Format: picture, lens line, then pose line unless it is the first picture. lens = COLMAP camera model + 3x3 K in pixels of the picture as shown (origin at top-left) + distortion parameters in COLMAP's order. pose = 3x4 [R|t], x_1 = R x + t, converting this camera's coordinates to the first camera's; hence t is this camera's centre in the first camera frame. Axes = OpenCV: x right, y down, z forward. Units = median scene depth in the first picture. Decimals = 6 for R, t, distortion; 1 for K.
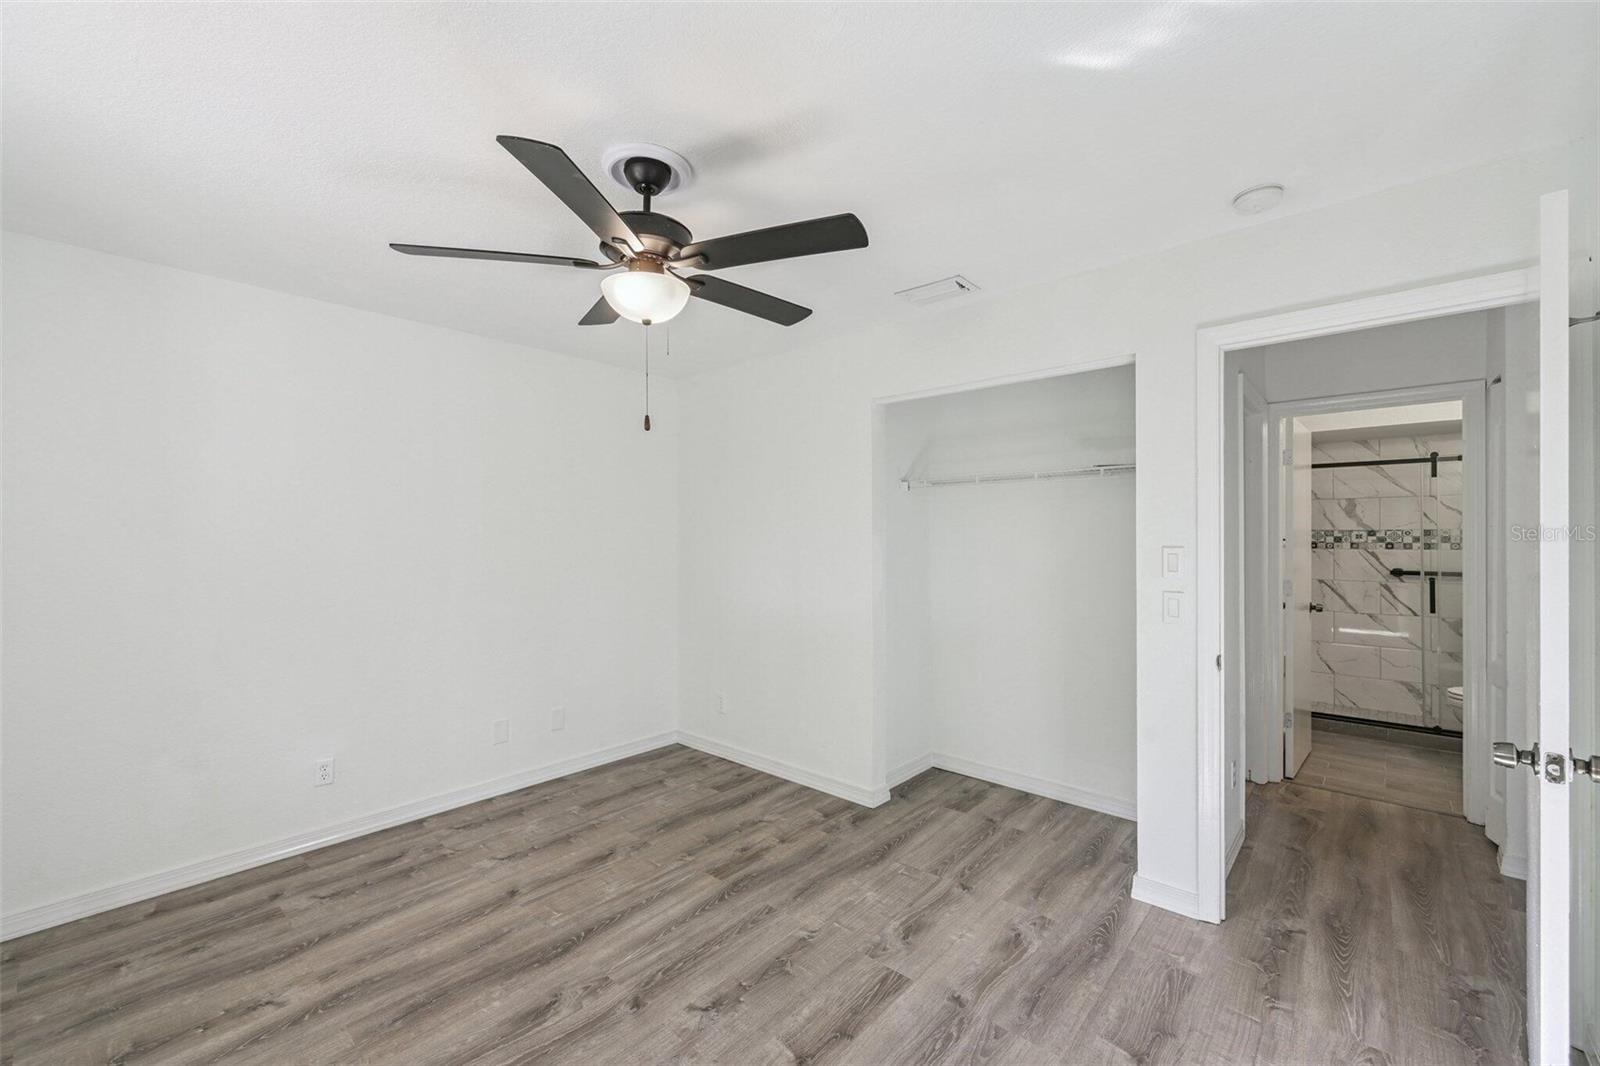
lens RADIAL K [[633.8, 0, 789.7], [0, 633.8, 533.4], [0, 0, 1]] dist [0.001776, 0.000395]
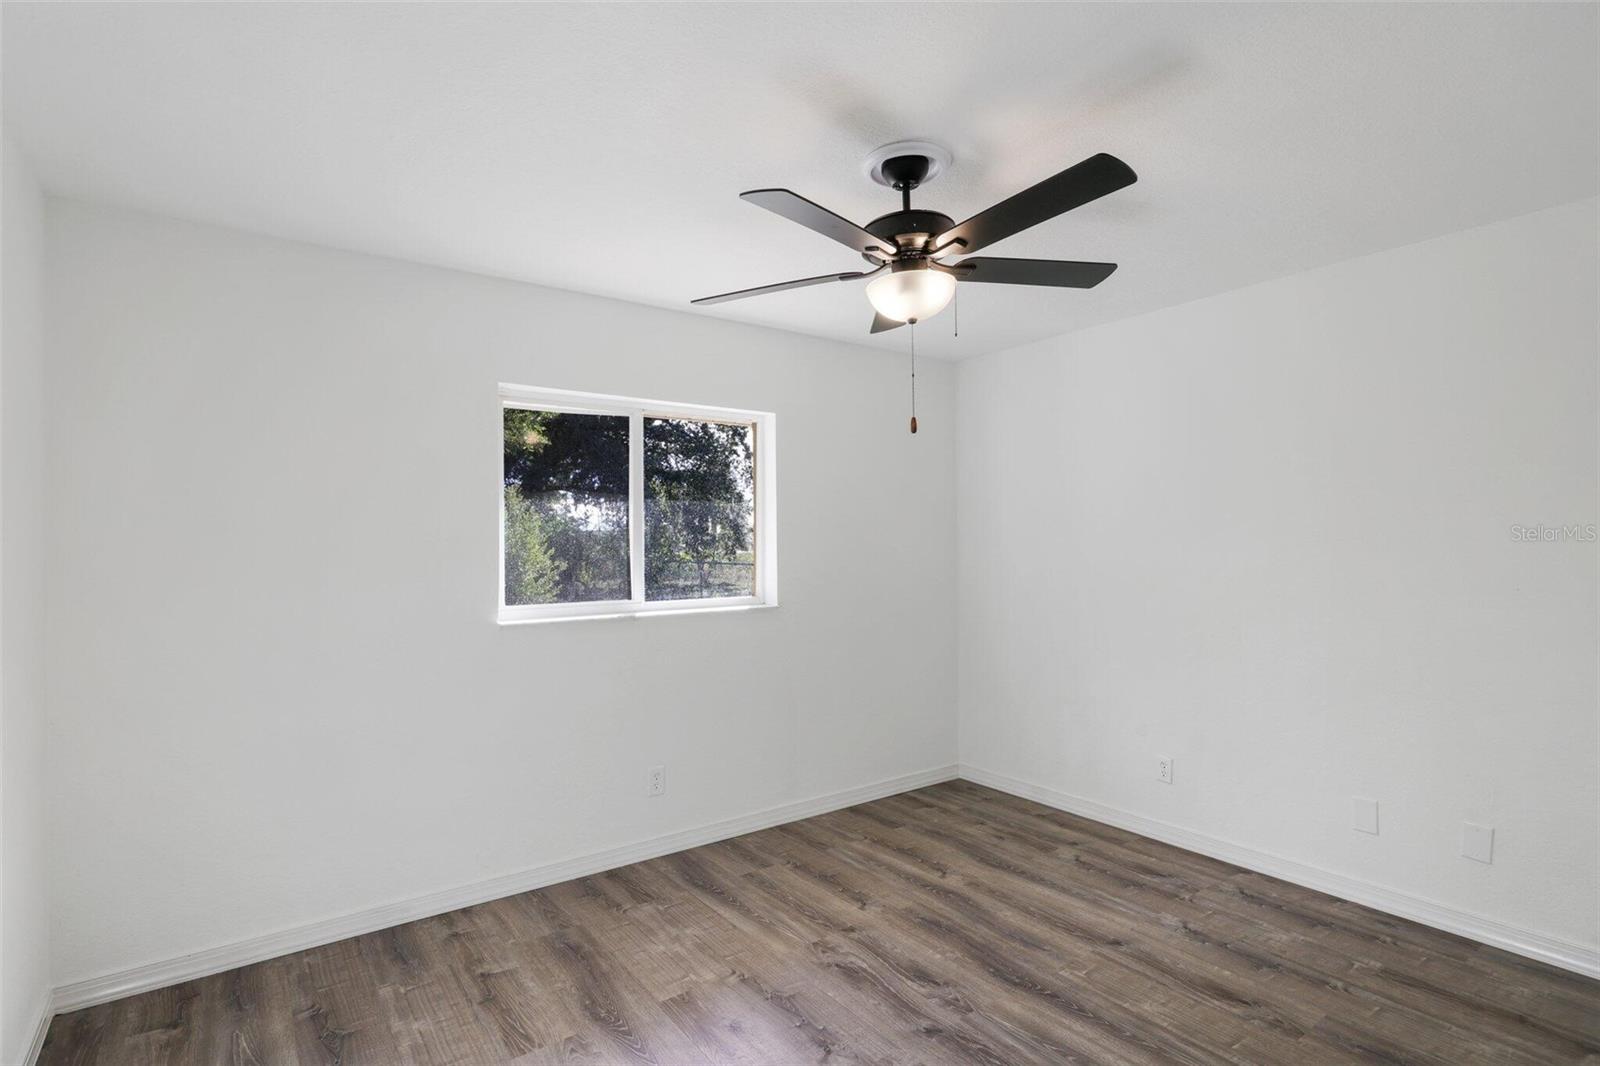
lens RADIAL K [[764.1, 0, 795.2], [0, 764.1, 542.3], [0, 0, 1]] dist [0.028192, 0.000377]
pose [[-0.185944, -0.000647, -0.982560, 0.745662], [0.021414, 0.999760, -0.004710, 0.003422], [0.982327, -0.021916, -0.185885, 0.814216]]
